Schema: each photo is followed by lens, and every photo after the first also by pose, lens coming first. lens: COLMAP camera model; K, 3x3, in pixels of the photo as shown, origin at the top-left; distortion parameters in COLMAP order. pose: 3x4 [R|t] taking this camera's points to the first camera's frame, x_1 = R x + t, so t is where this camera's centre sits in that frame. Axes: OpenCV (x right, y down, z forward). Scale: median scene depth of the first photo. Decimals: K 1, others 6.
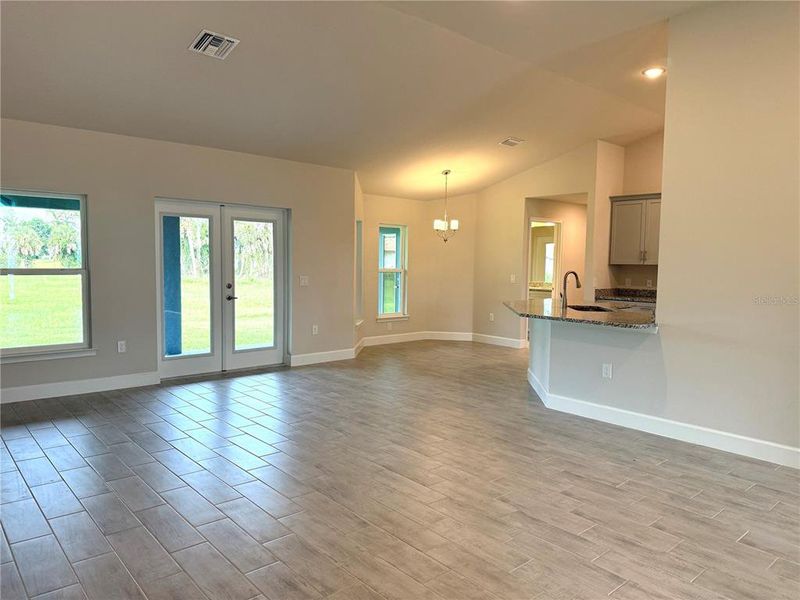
lens RADIAL K [[570.2, 0, 400.0], [0, 570.2, 300.0], [0, 0, 1]] dist [0.051699, -0.056271]
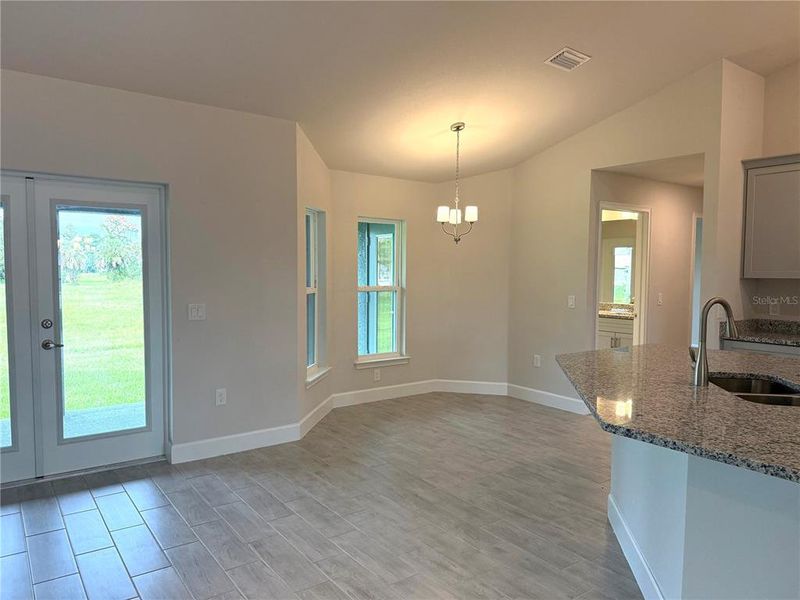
lens RADIAL K [[570.2, 0, 400.0], [0, 570.2, 300.0], [0, 0, 1]] dist [0.051699, -0.056271]
pose [[0.996316, -0.003447, -0.085690, 0.069658], [0.001825, 0.999818, -0.018996, -0.028960], [0.085740, 0.018770, 0.996141, 0.385944]]
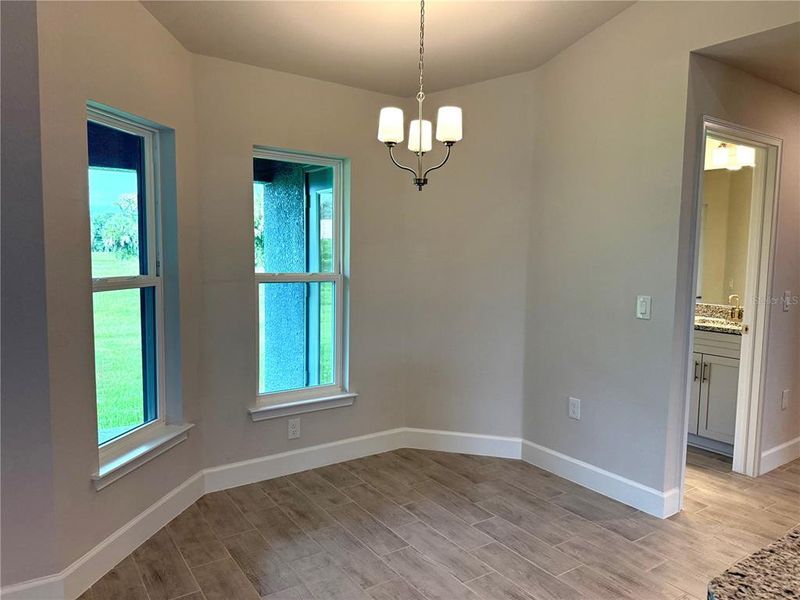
lens RADIAL K [[570.2, 0, 400.0], [0, 570.2, 300.0], [0, 0, 1]] dist [0.051699, -0.056271]
pose [[0.993137, 0.011223, -0.116420, 0.101964], [-0.009834, 0.999874, 0.012491, -0.046833], [0.116545, -0.011261, 0.993122, 0.695448]]
